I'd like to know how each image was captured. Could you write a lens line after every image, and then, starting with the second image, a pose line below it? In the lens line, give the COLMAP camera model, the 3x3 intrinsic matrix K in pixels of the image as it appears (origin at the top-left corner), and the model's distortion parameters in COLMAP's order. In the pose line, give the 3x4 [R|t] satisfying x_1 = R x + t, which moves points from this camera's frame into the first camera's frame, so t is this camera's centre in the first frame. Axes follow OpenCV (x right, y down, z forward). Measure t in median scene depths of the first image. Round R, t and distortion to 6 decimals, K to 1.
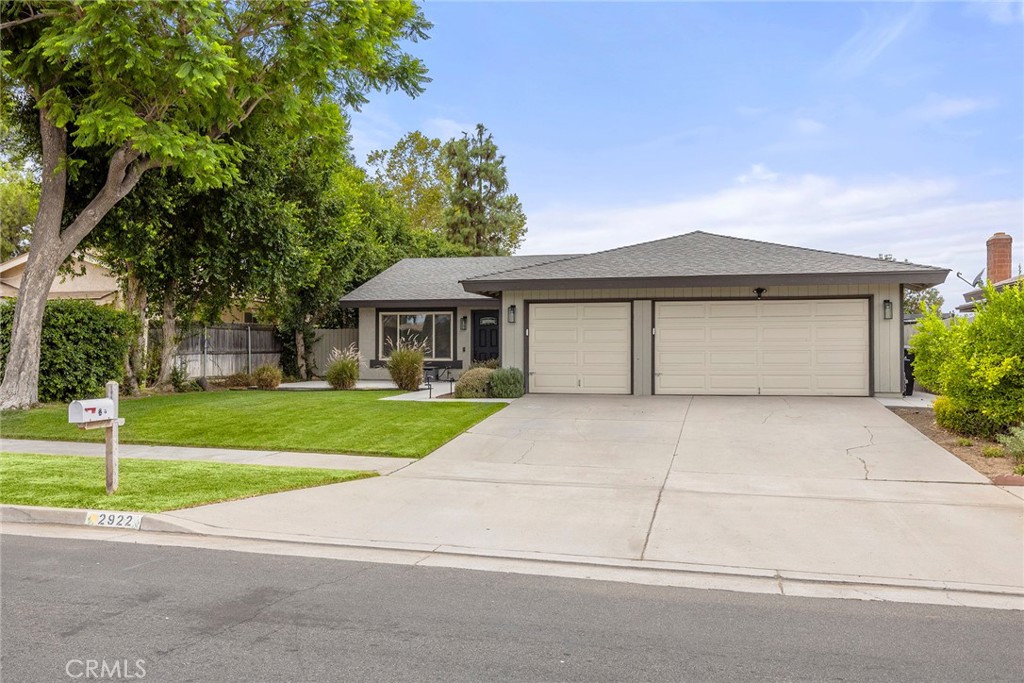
lens RADIAL K [[876.8, 0, 512.0], [0, 876.8, 341.5], [0, 0, 1]] dist [0.003525, 0.007447]
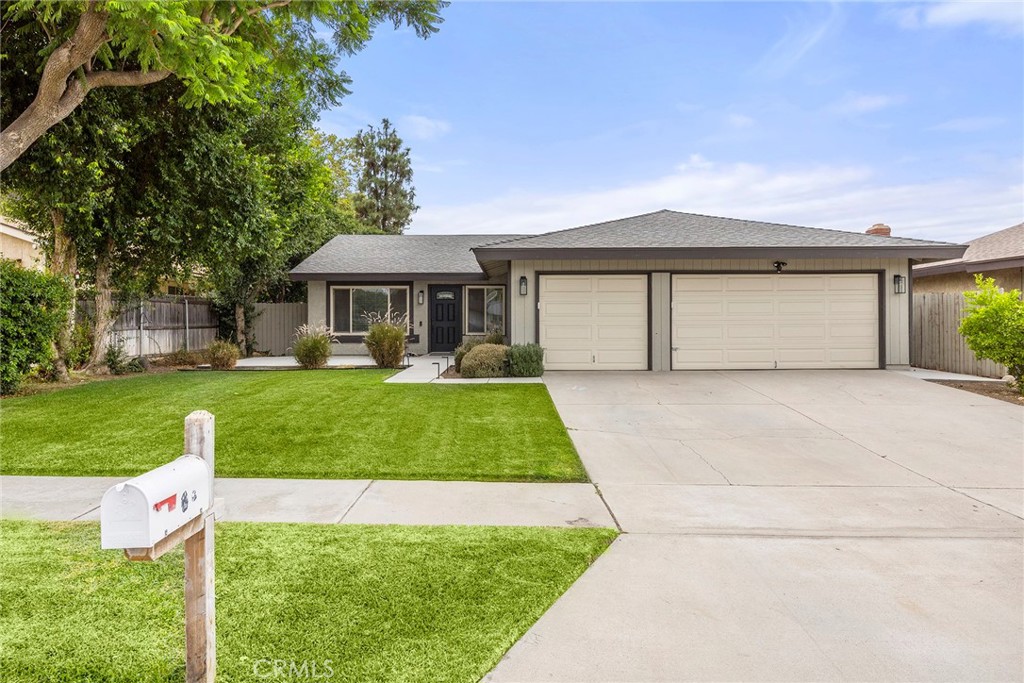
lens RADIAL K [[670.1, 0, 512.5], [0, 670.1, 324.4], [0, 0, 1]] dist [0.000675, -0.003792]
pose [[0.971454, -0.002796, 0.237211, -0.161932], [0.000128, 0.999937, 0.011263, 0.001516], [-0.237227, -0.010911, 0.971393, 0.280917]]
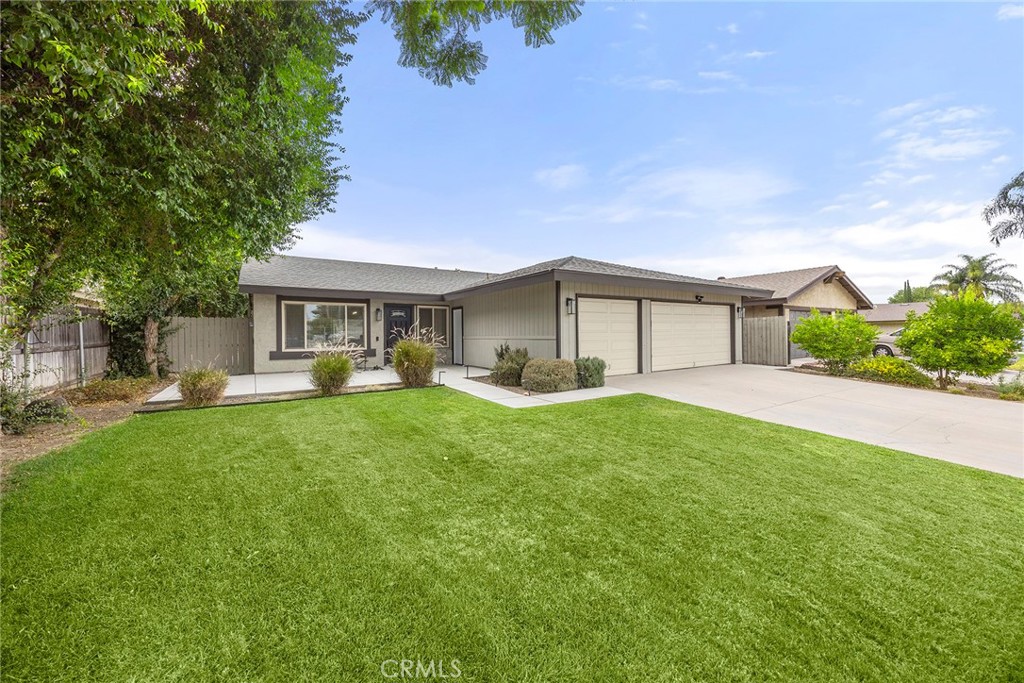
lens RADIAL K [[387.7, 0, 513.0], [0, 387.7, 335.2], [0, 0, 1]] dist [0.000330, -0.000014]
pose [[0.685058, -0.008831, 0.728435, -0.351244], [-0.000003, 0.999926, 0.012125, -0.001340], [-0.728488, -0.008308, 0.685008, 0.656926]]
